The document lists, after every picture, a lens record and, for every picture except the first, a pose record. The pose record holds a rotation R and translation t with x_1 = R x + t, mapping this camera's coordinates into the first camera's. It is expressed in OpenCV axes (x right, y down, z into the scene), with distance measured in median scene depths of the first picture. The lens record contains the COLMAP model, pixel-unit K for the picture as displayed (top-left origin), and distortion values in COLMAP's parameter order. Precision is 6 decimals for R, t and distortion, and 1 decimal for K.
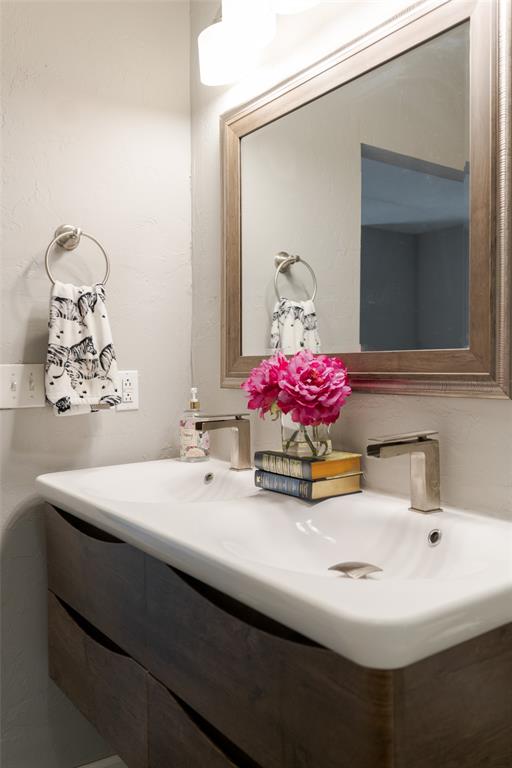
lens RADIAL K [[672.2, 0, 254.3], [0, 672.2, 392.8], [0, 0, 1]] dist [0.013465, 0.000620]
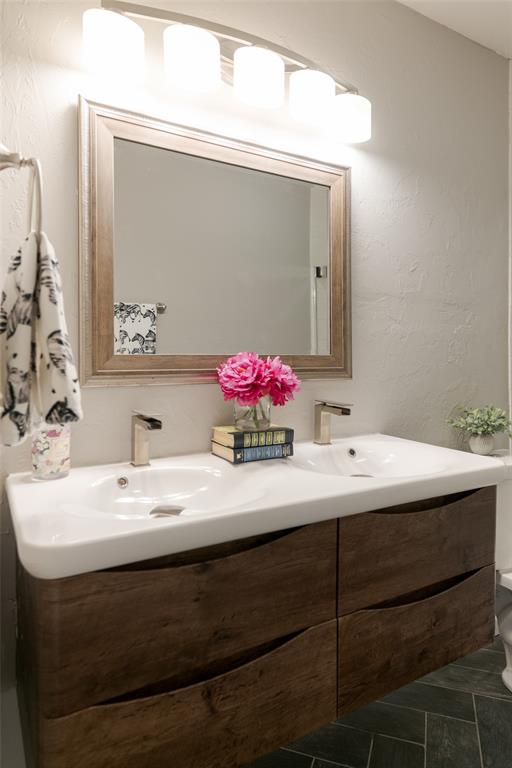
lens RADIAL K [[496.1, 0, 230.9], [0, 496.1, 367.2], [0, 0, 1]] dist [0.010707, -0.004730]
pose [[0.073343, 0.002445, 0.997304, -1.077762], [0.043152, 0.999053, -0.005622, -0.033493], [-0.996373, 0.043448, 0.073168, 1.134797]]
